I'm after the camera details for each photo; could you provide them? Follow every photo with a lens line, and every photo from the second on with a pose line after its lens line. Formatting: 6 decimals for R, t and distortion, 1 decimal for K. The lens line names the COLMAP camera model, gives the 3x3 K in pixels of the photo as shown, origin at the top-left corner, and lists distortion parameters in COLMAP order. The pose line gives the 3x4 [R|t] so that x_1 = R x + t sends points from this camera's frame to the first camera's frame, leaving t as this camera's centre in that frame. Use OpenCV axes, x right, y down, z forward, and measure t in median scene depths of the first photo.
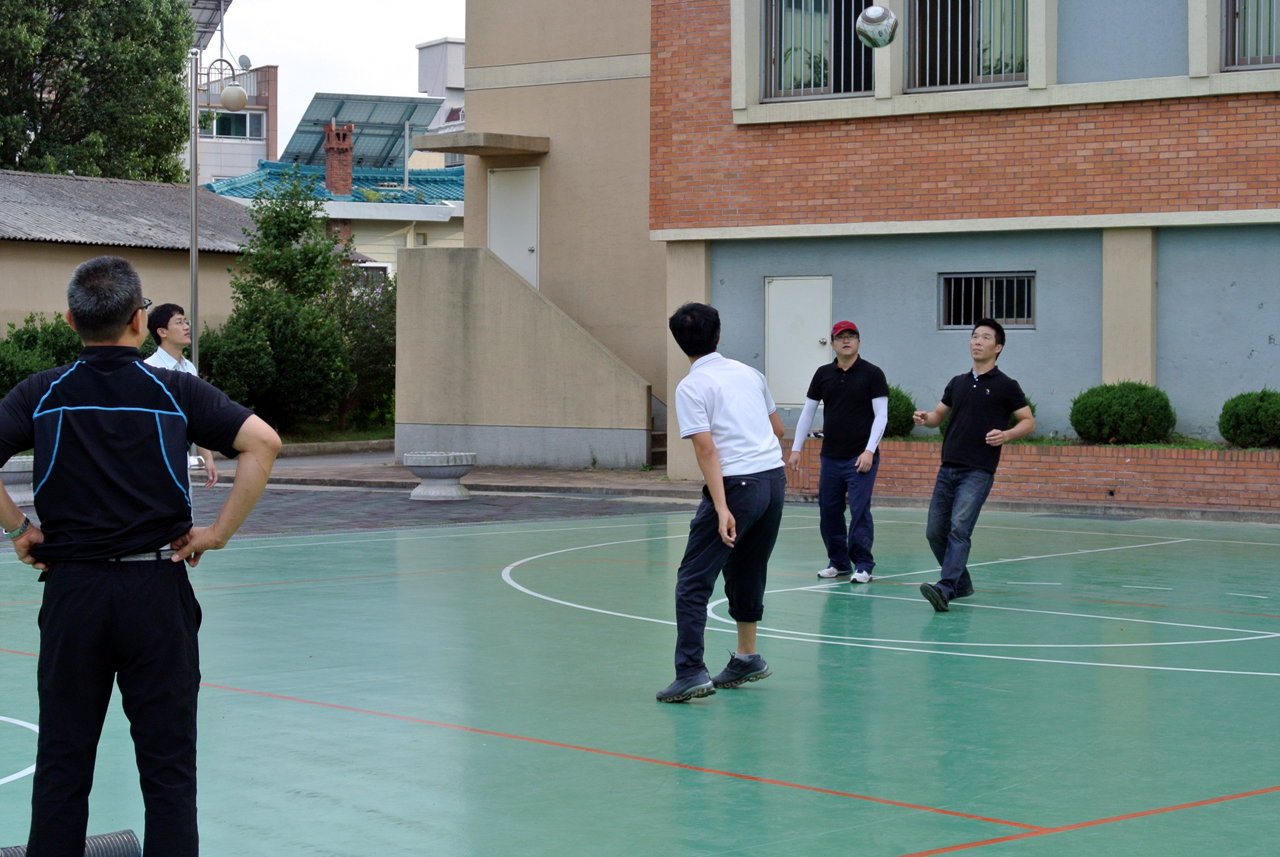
lens RADIAL K [[2564.8, 0, 670.1], [0, 2564.8, 433.4], [0, 0, 1]] dist [-0.024216, 0.000000]
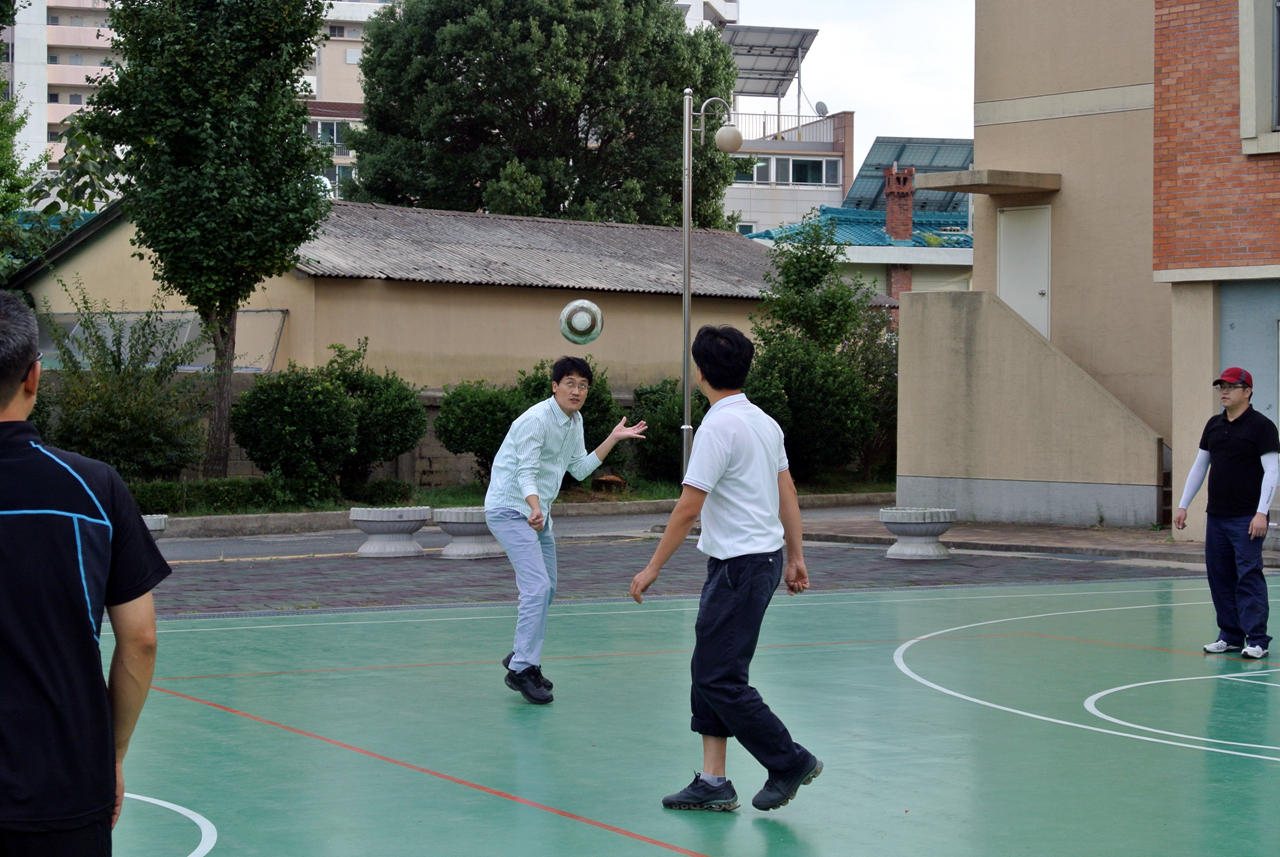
lens RADIAL K [[2564.8, 0, 625.5], [0, 2564.8, 401.6], [0, 0, 1]] dist [-0.024216, 0.000000]
pose [[0.967603, 0.003480, -0.252454, 0.038069], [-0.011201, 0.999512, -0.029153, -0.002634], [0.252230, 0.031036, 0.967170, 0.053786]]
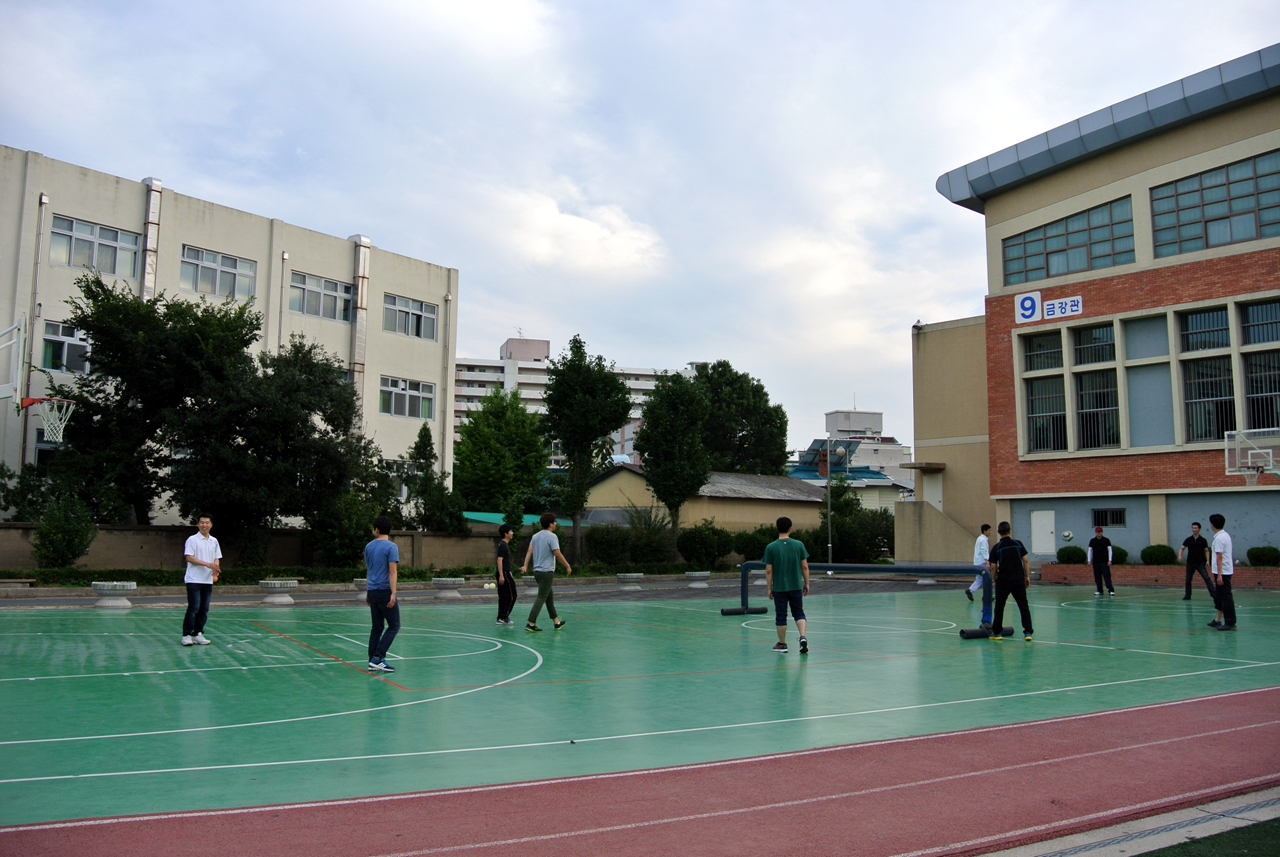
lens RADIAL K [[1120.9, 0, 639.0], [0, 1120.9, 420.2], [0, 0, 1]] dist [-0.120779, 0.024085]
pose [[0.971810, -0.021166, -0.234814, -0.093429], [-0.011111, 0.990744, -0.135290, 0.012744], [0.235504, 0.134085, 0.962579, -0.335560]]
